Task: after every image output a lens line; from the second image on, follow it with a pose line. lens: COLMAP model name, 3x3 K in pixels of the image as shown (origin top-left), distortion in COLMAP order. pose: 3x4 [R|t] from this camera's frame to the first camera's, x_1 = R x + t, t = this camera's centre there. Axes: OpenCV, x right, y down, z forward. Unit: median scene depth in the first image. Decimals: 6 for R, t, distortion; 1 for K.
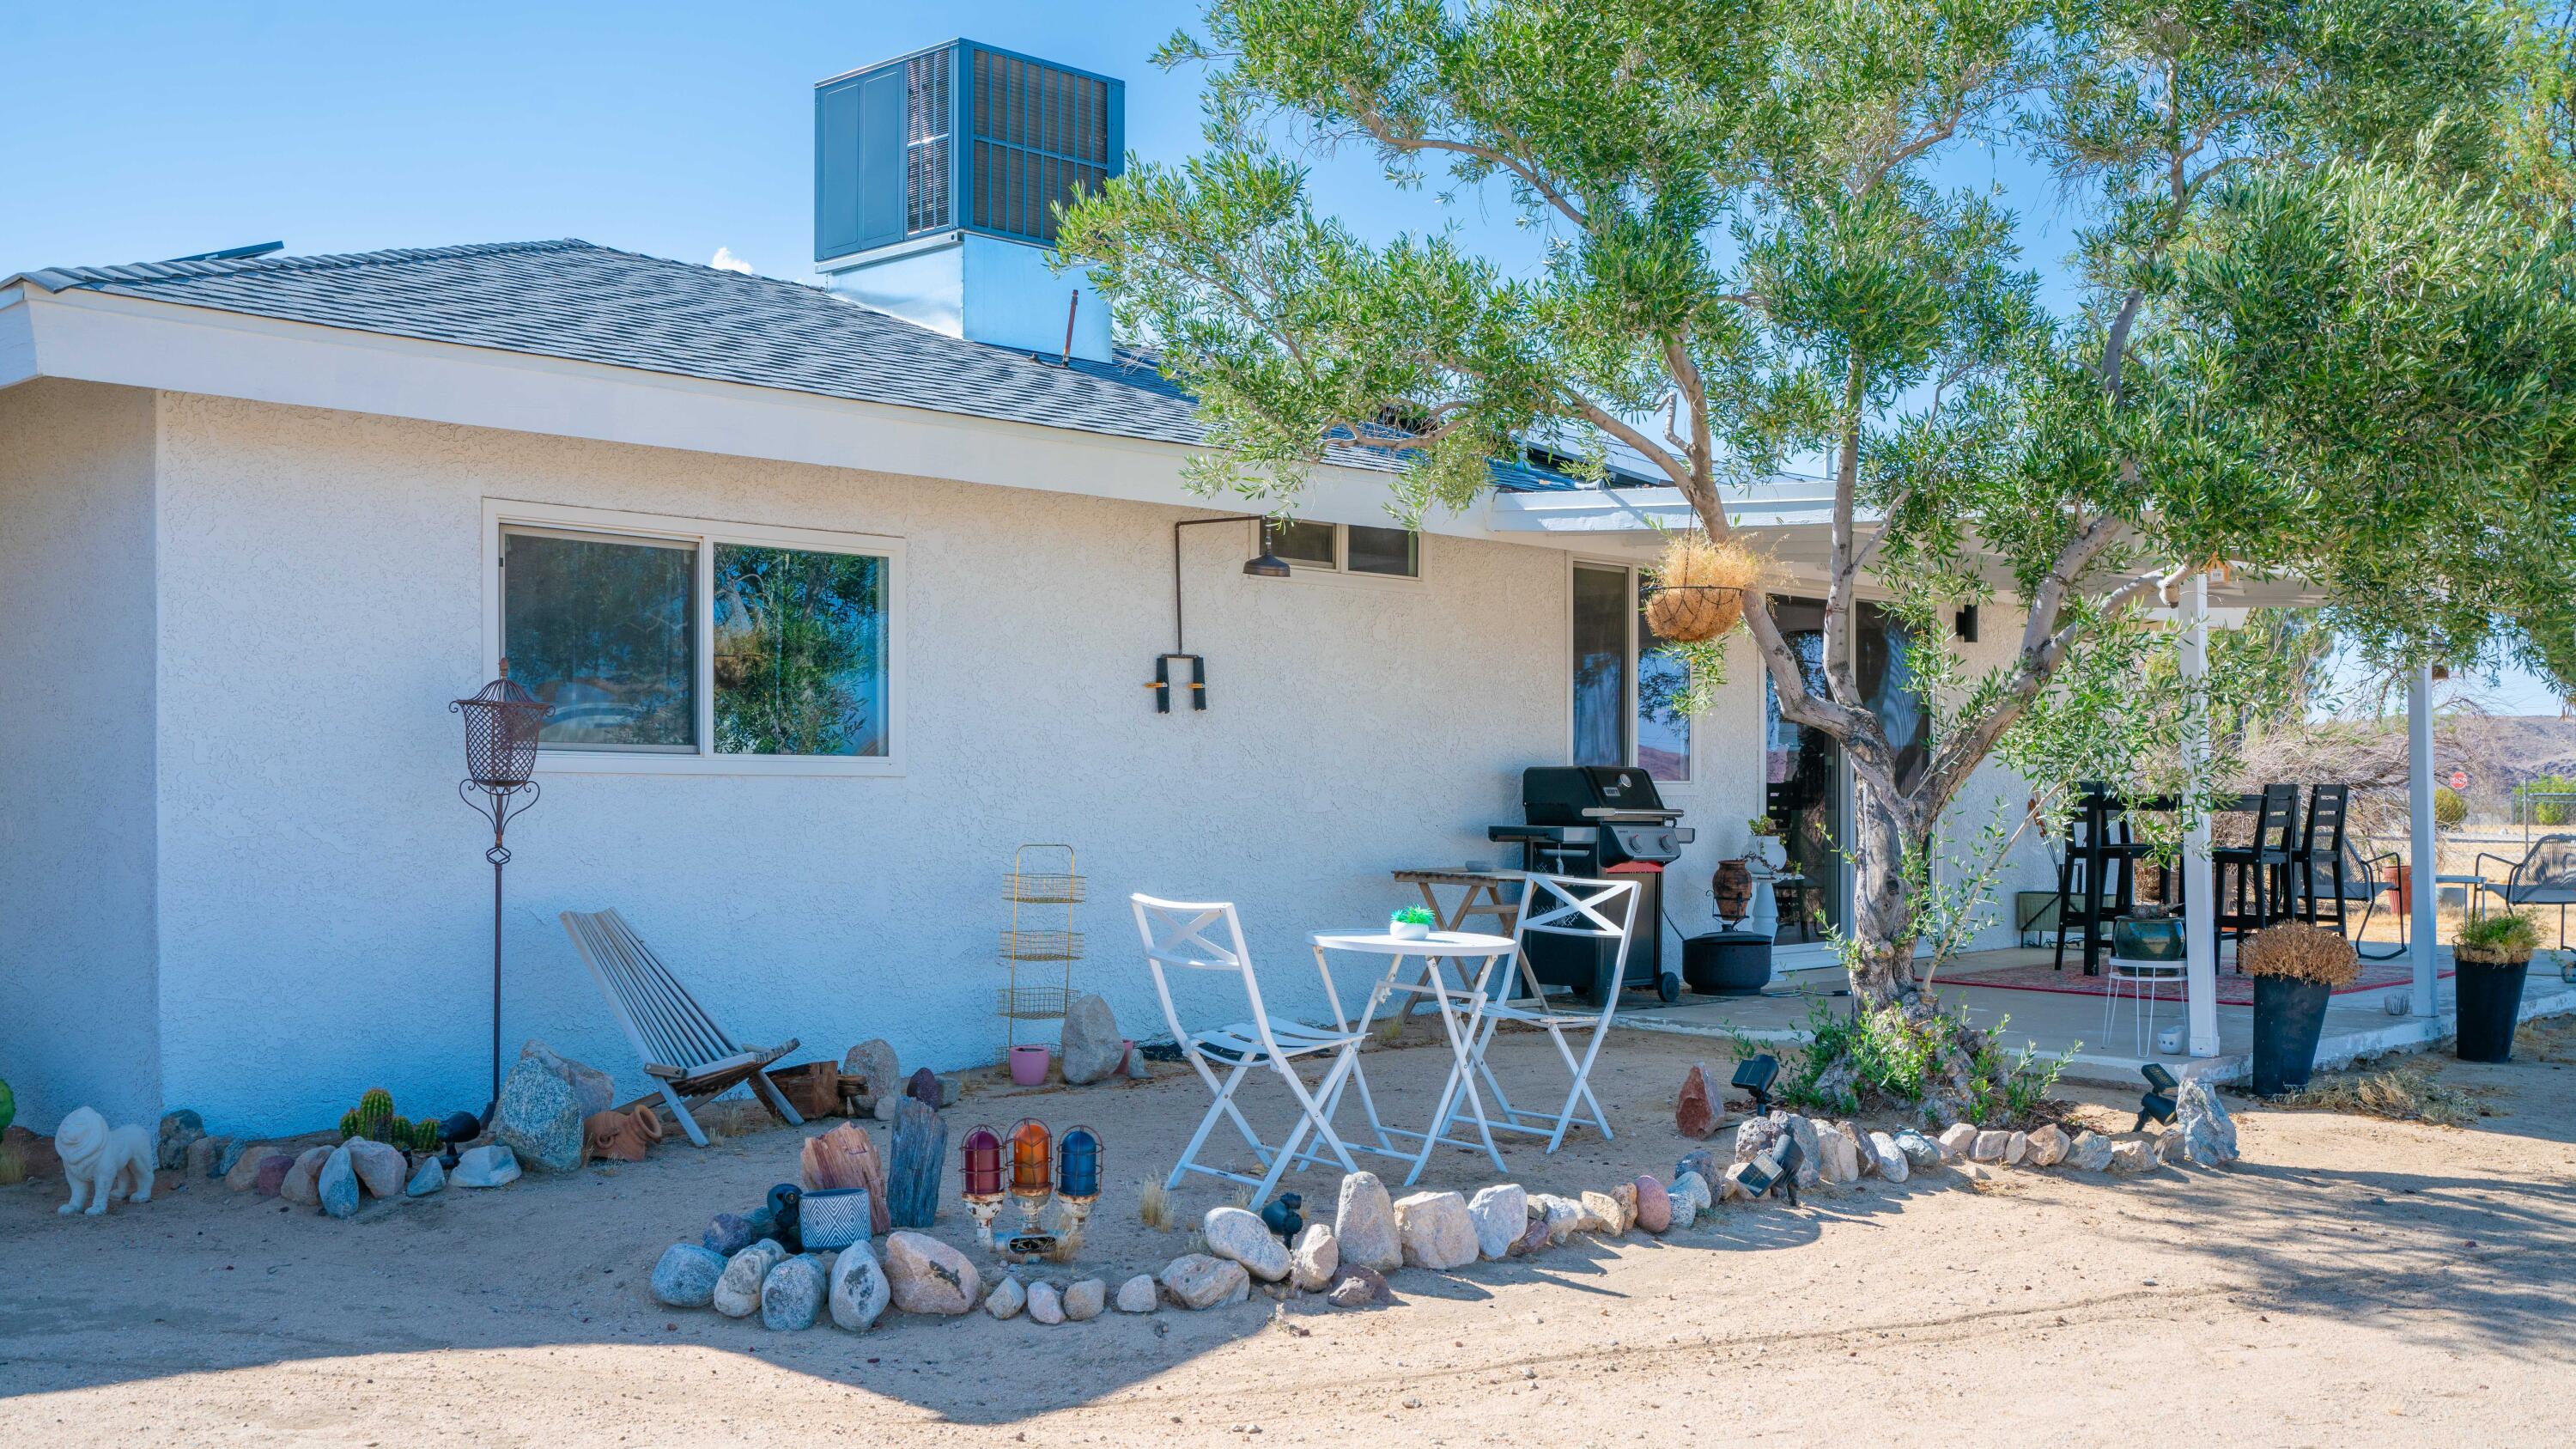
lens RADIAL K [[2554.8, 0, 1285.1], [0, 2554.8, 836.0], [0, 0, 1]] dist [-0.046695, 0.000388]
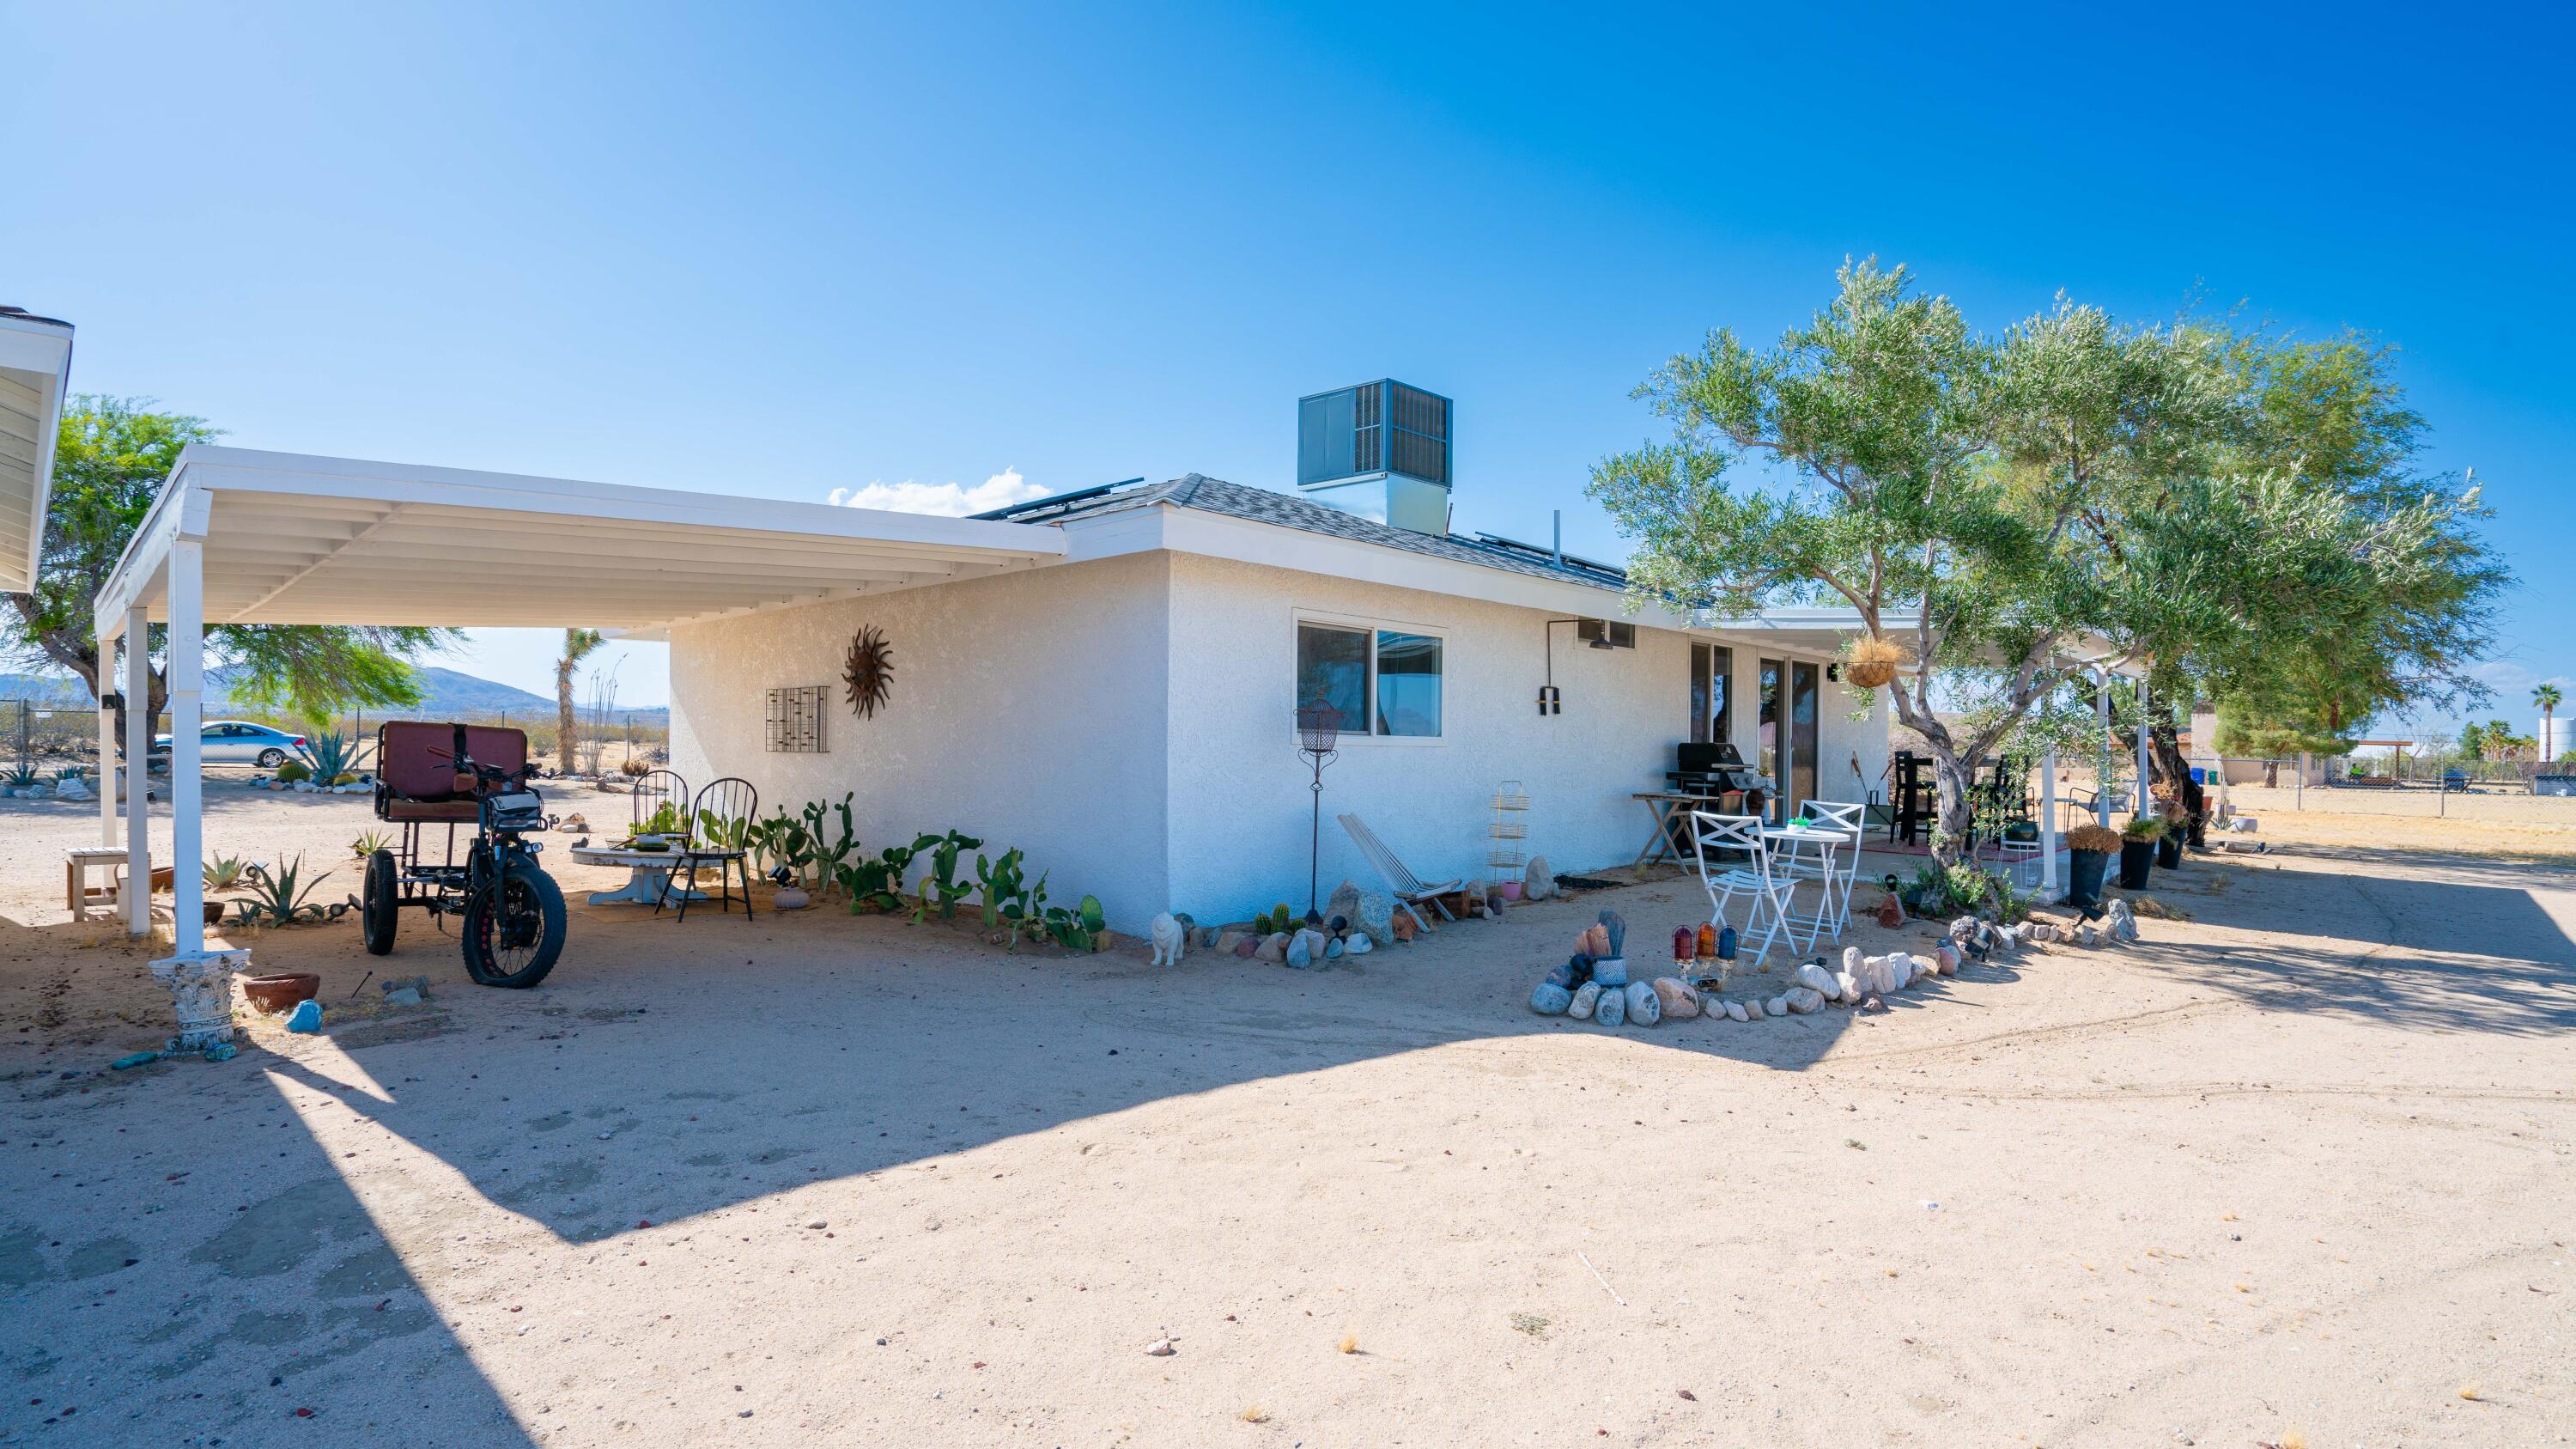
lens RADIAL K [[1287.8, 0, 1302.9], [0, 1287.8, 757.6], [0, 0, 1]] dist [-0.086663, 0.000448]
pose [[0.999818, 0.010883, 0.015689, -0.324595], [-0.010795, 0.999925, -0.005710, -0.009080], [-0.015750, 0.005540, 0.999861, -0.016551]]
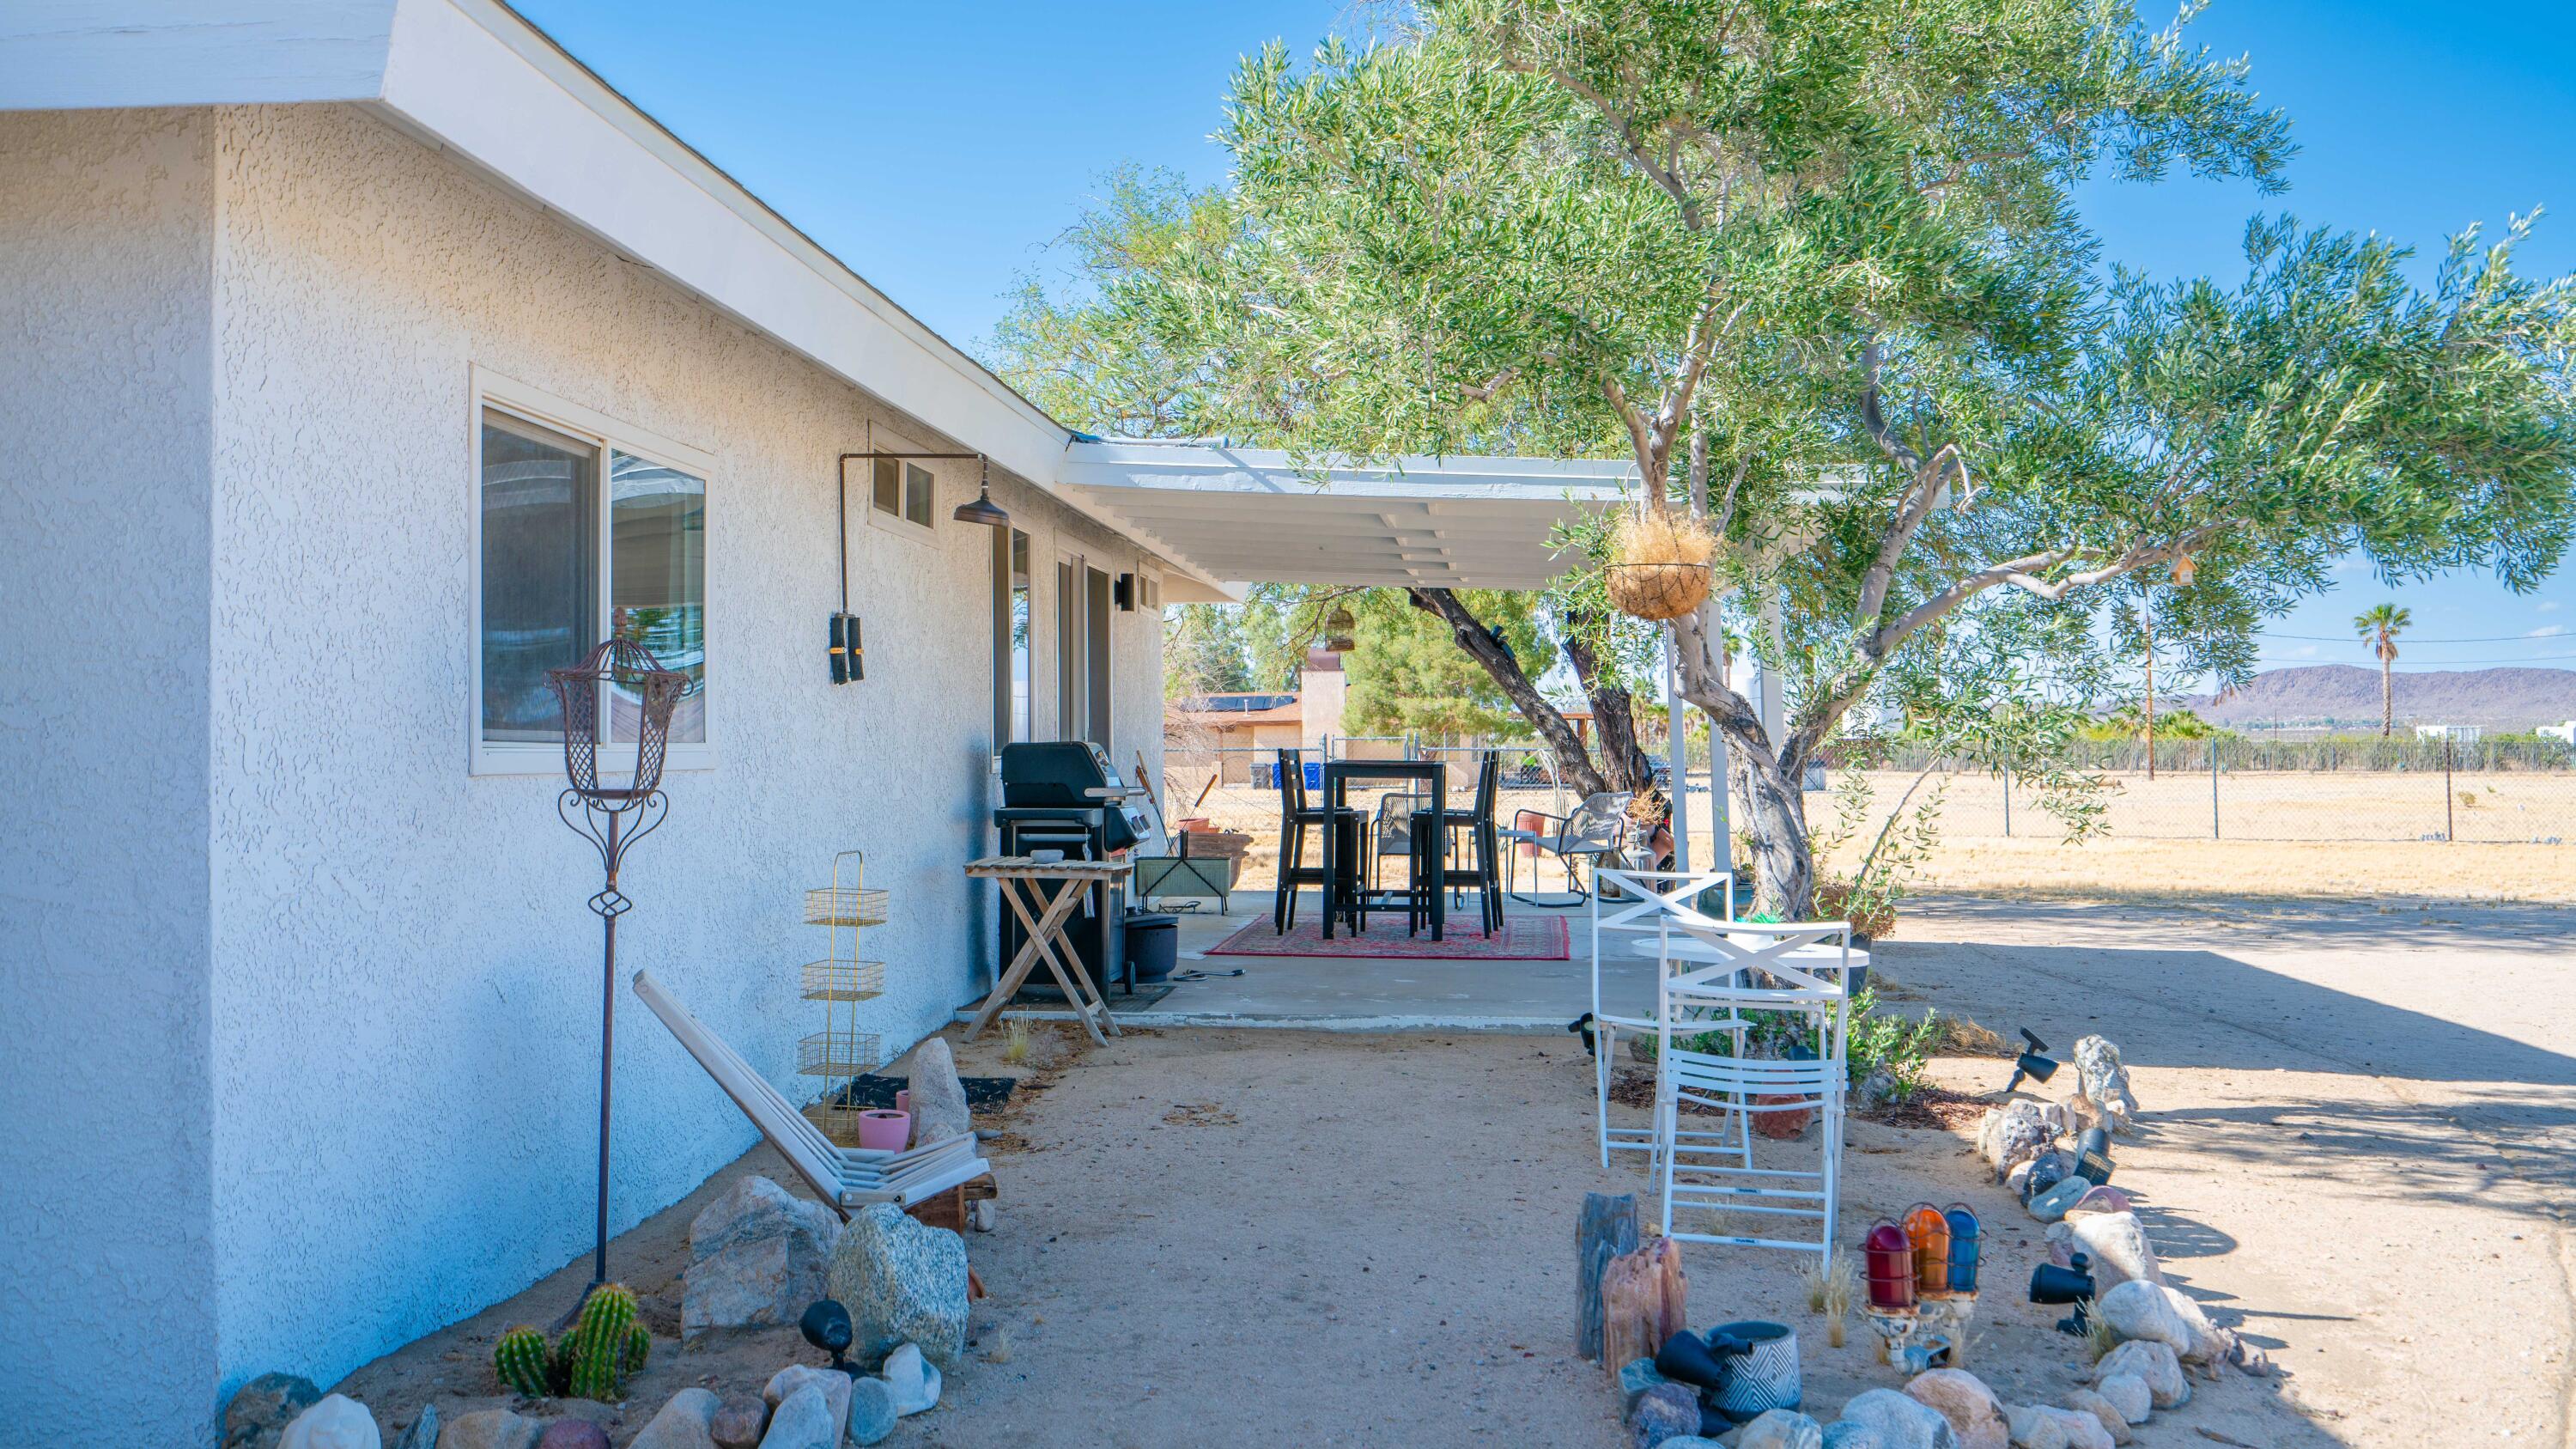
lens RADIAL K [[2504.4, 0, 1291.3], [0, 2504.4, 628.9], [0, 0, 1]] dist [0.021868, 0.001228]
pose [[0.779686, 0.020621, 0.625831, -0.561873], [0.018792, 0.998237, -0.056303, -0.022908], [-0.625889, 0.055659, 0.777924, 0.360584]]
